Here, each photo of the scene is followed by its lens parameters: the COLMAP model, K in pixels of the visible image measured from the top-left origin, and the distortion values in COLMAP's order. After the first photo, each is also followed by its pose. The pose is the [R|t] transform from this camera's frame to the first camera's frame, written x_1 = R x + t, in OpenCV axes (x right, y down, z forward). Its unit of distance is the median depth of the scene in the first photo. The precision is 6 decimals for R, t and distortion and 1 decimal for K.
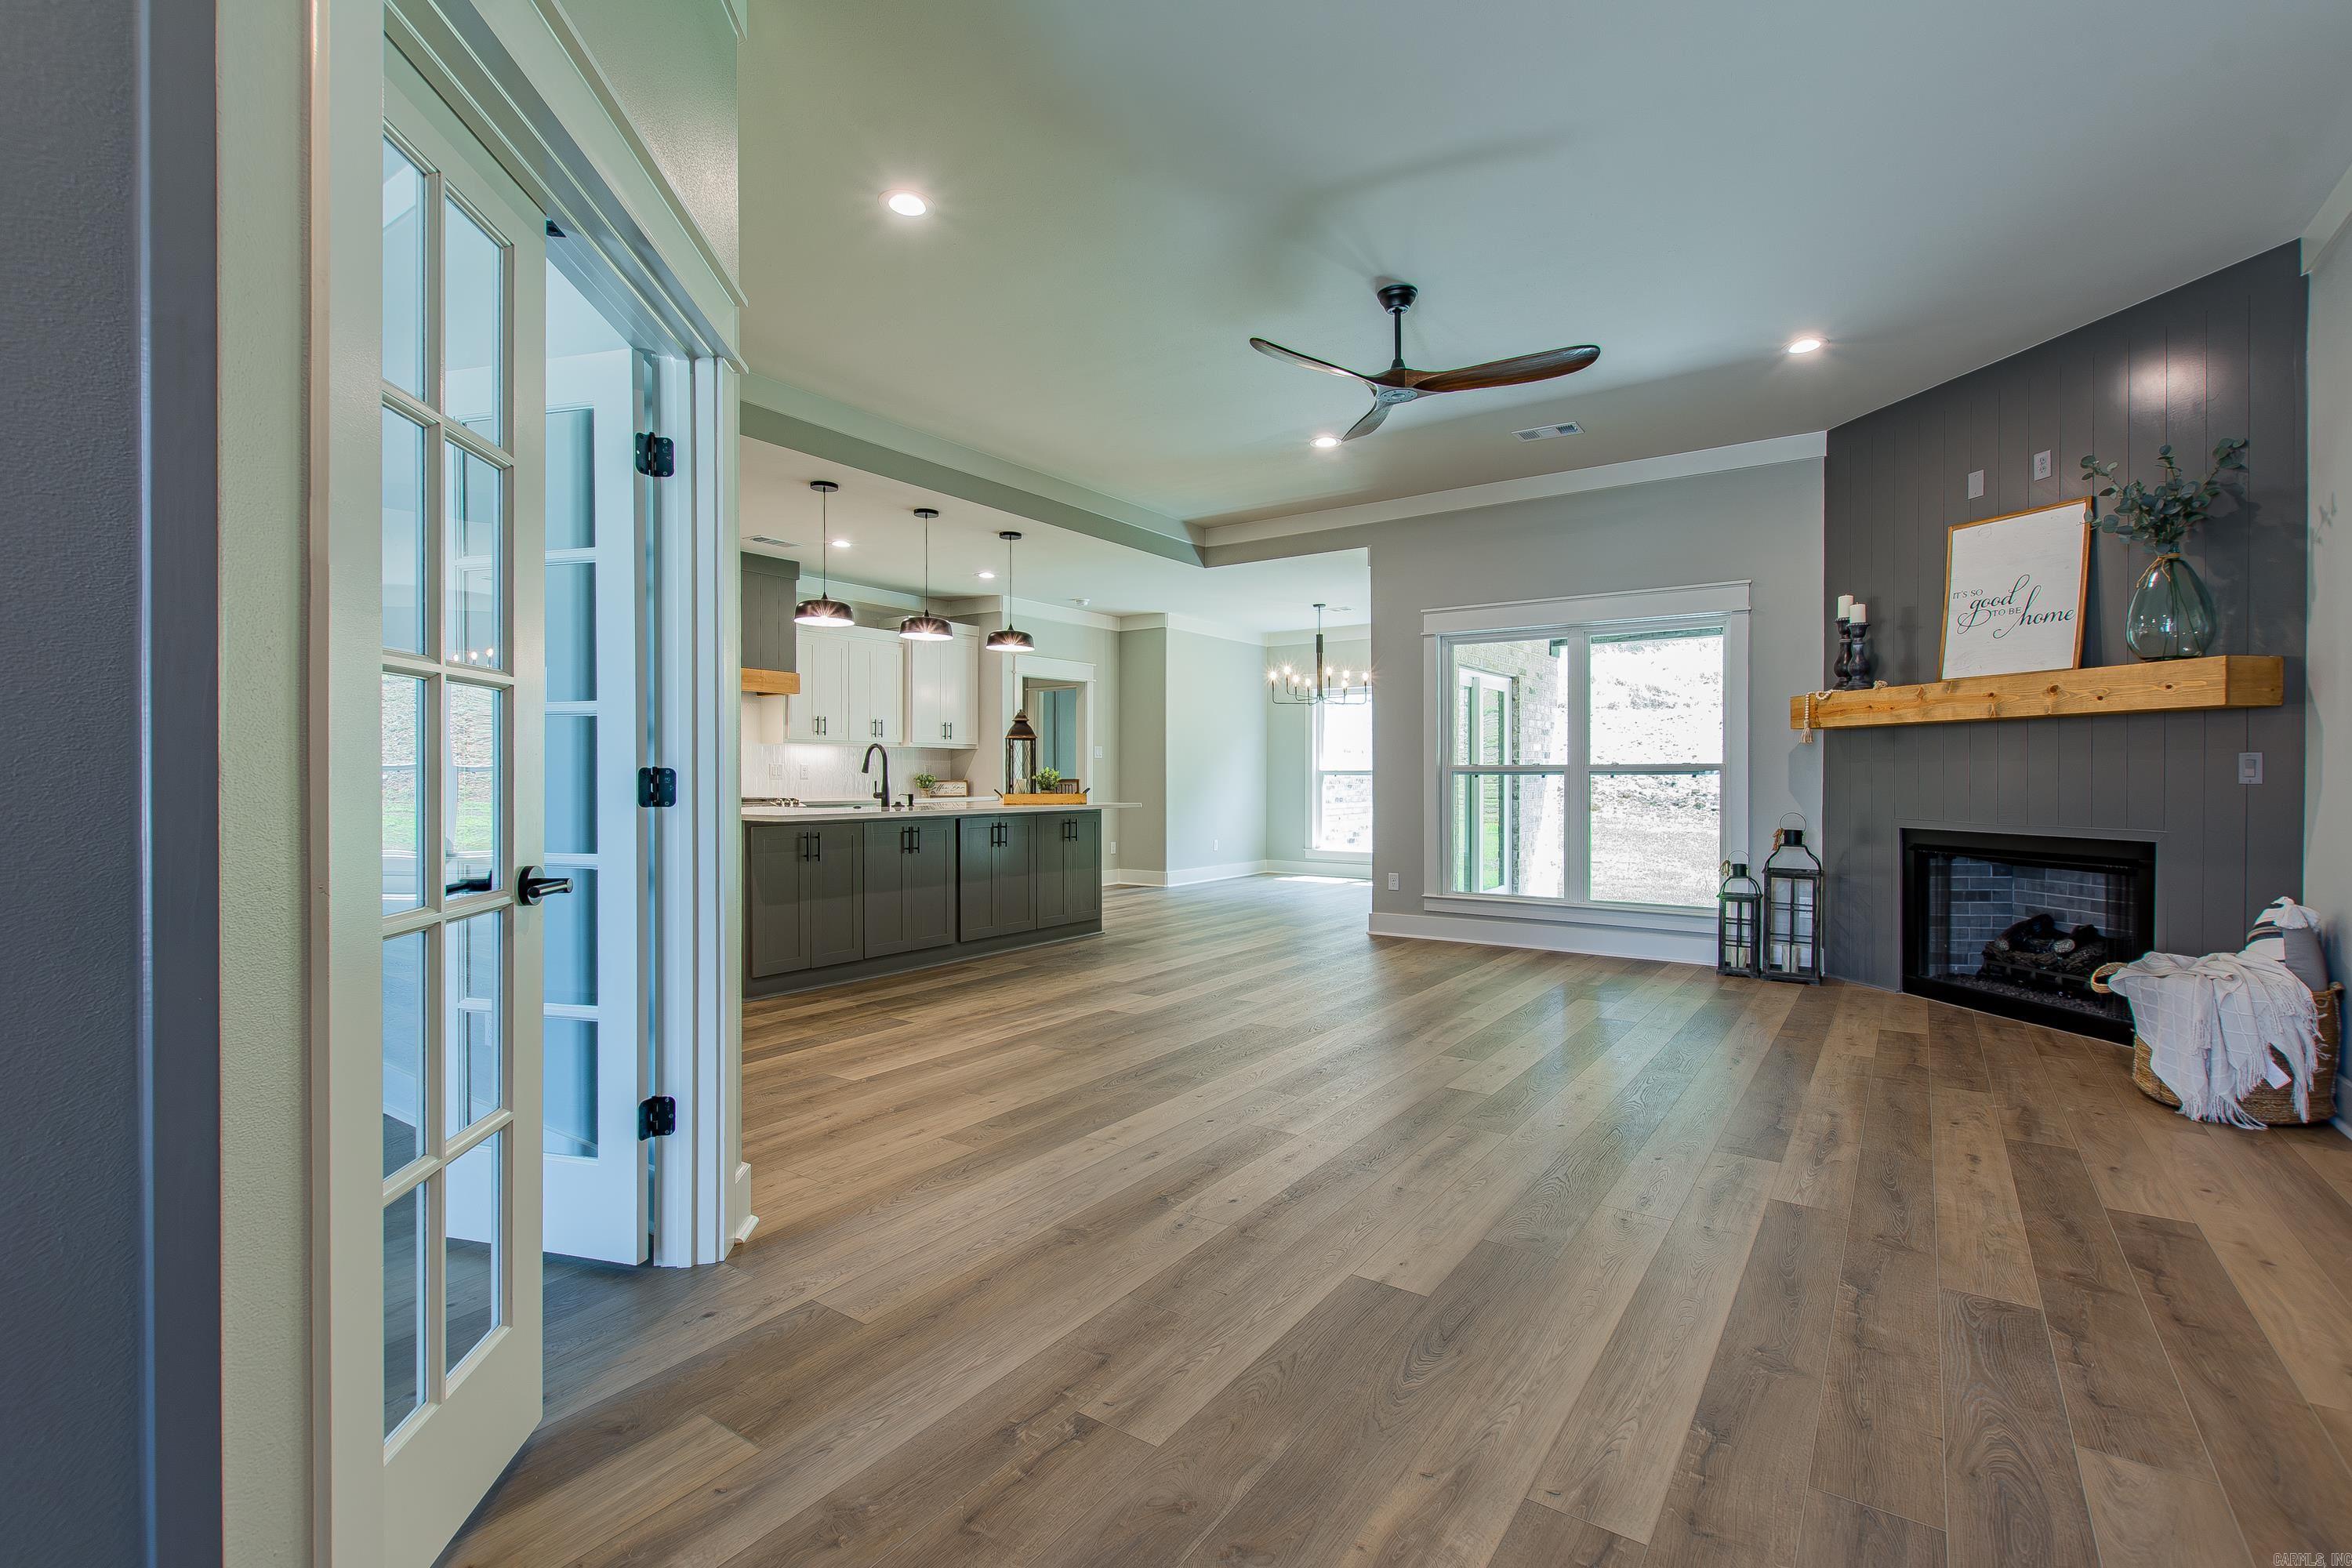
lens RADIAL K [[1051.5, 0, 1176.0], [0, 1051.5, 784.0], [0, 0, 1]] dist [0.000040, -0.000178]
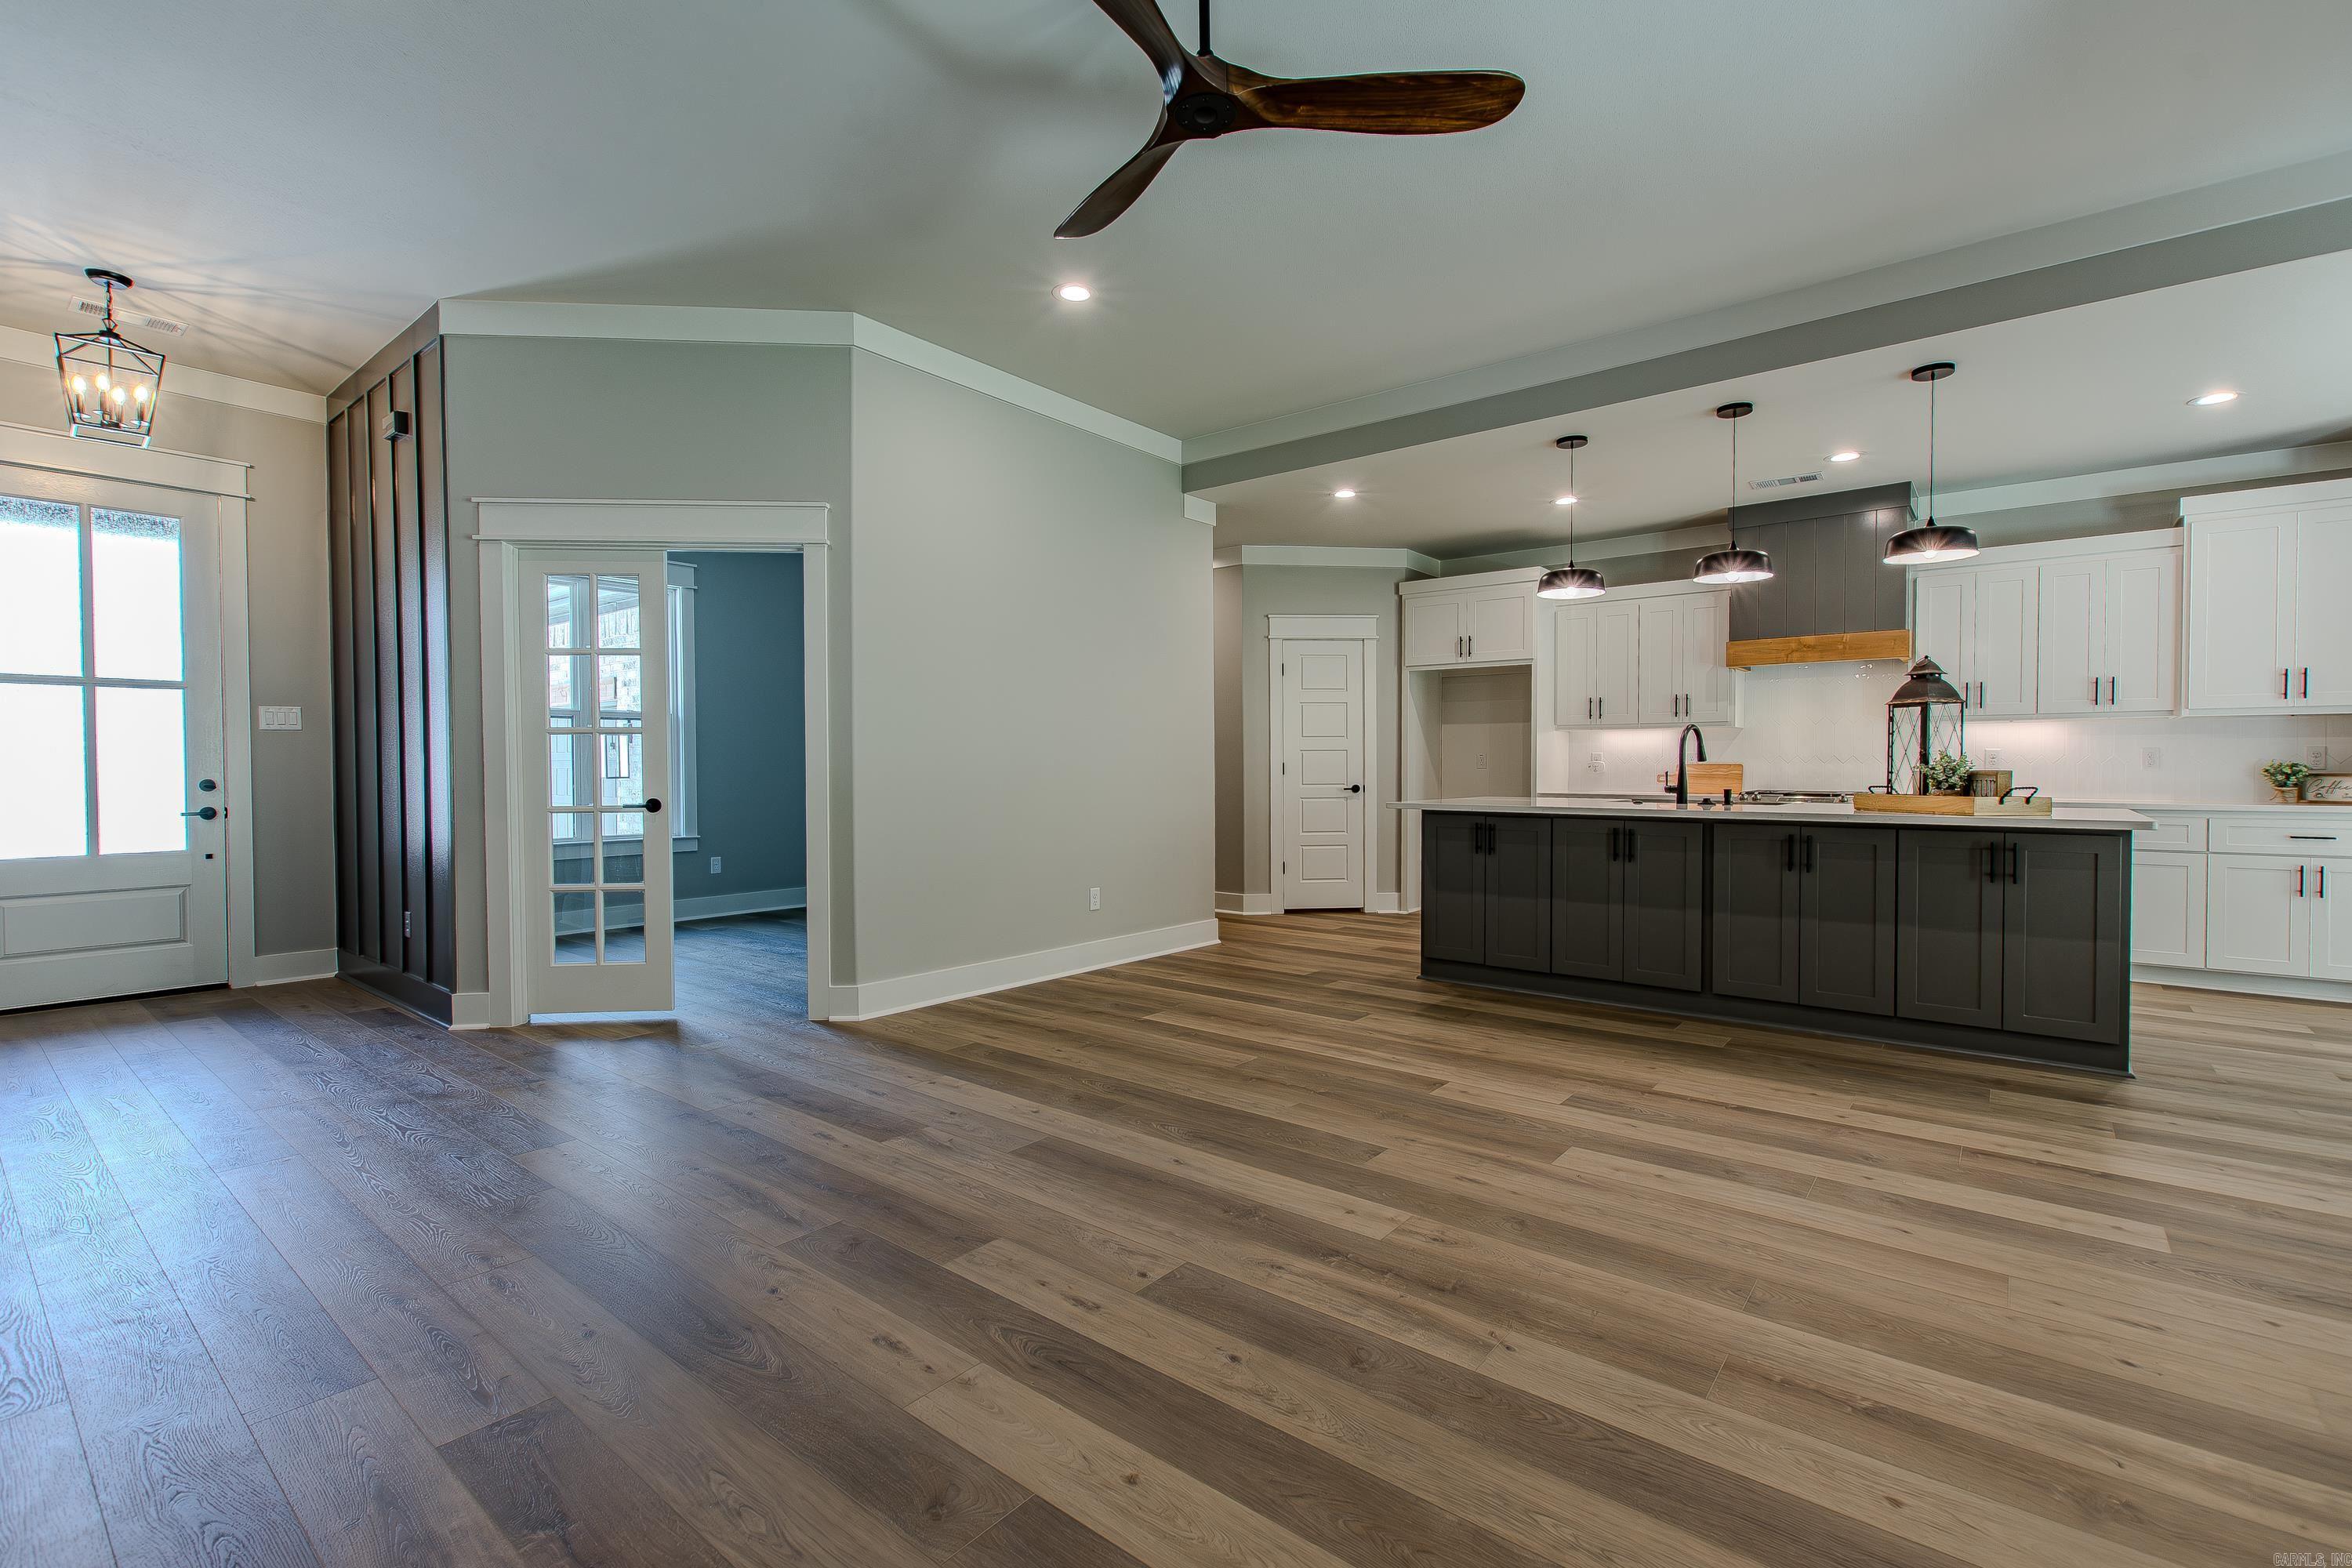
lens RADIAL K [[1016.5, 0, 1189.3], [0, 1016.5, 787.1], [0, 0, 1]] dist [0.001606, -0.000739]
pose [[-0.050103, 0.020409, -0.998535, 0.512981], [-0.007963, 0.999751, 0.020834, -0.004212], [0.998712, 0.008995, -0.049928, 0.670454]]
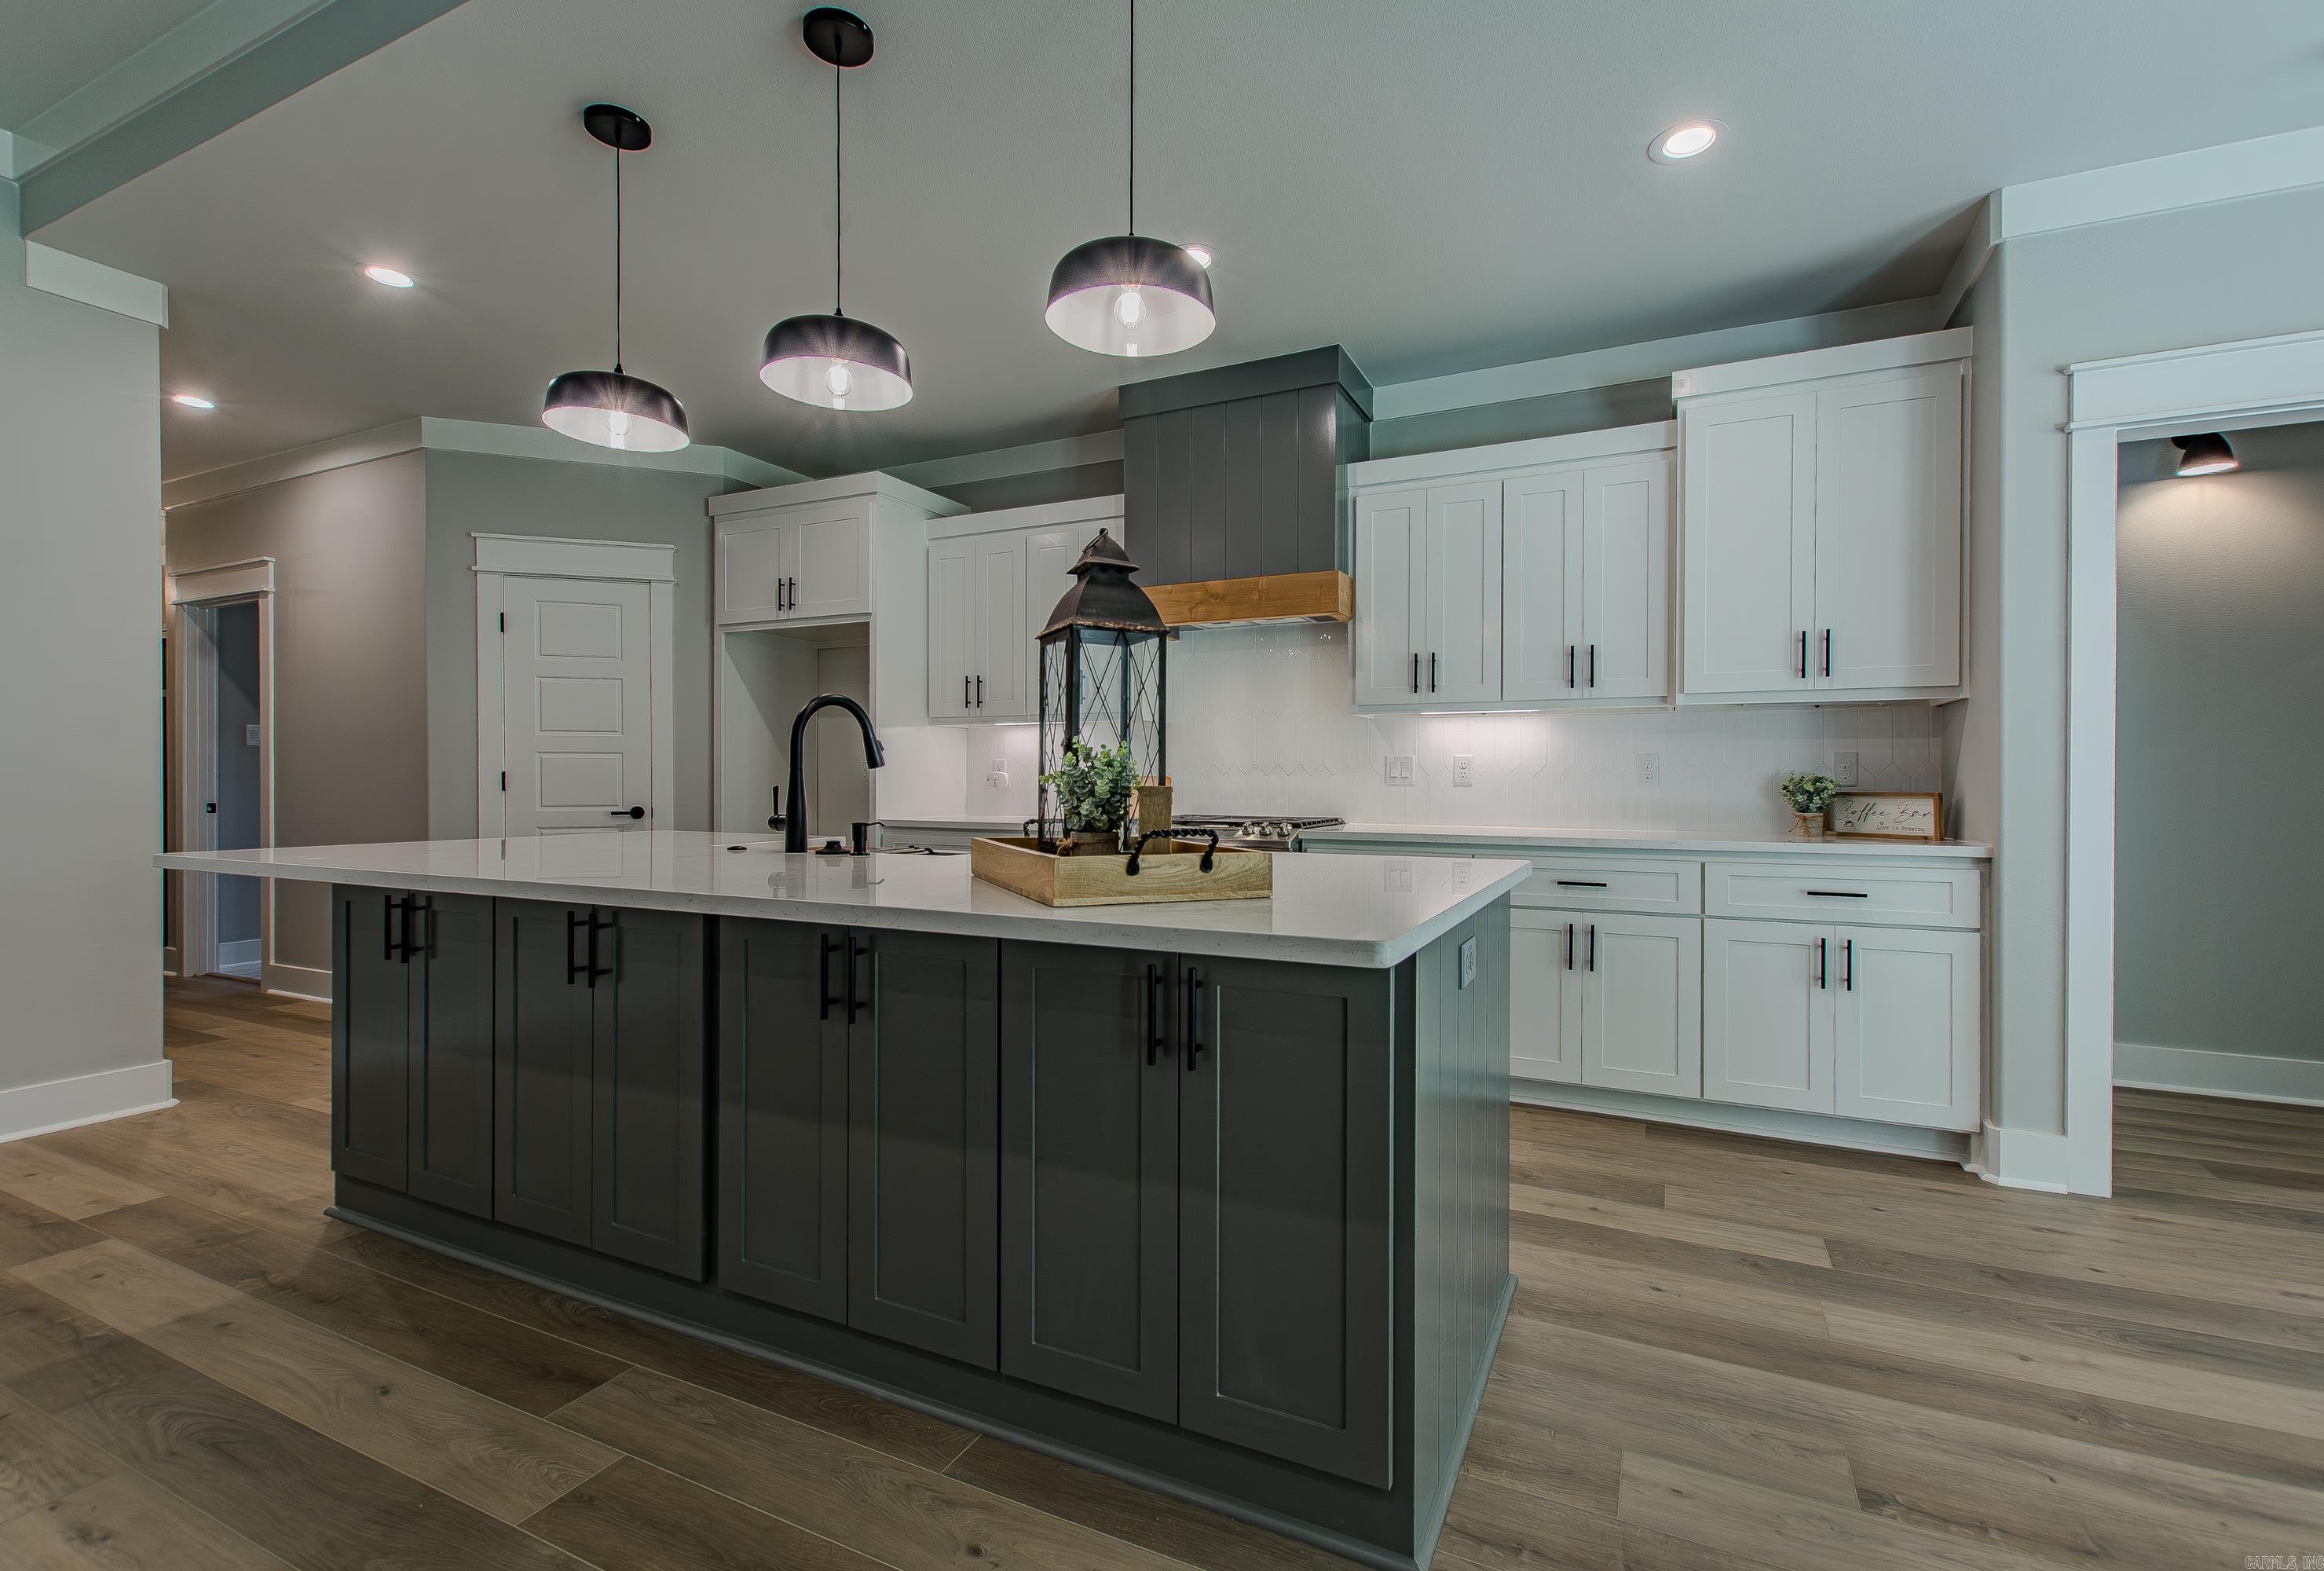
lens RADIAL K [[1031.4, 0, 1162.0], [0, 1031.4, 785.5], [0, 0, 1]] dist [0.000296, 0.000171]
pose [[0.177186, 0.004886, -0.984165, 0.132698], [-0.011323, 0.999932, 0.002926, -0.006311], [0.984112, 0.010626, 0.177229, 1.073402]]
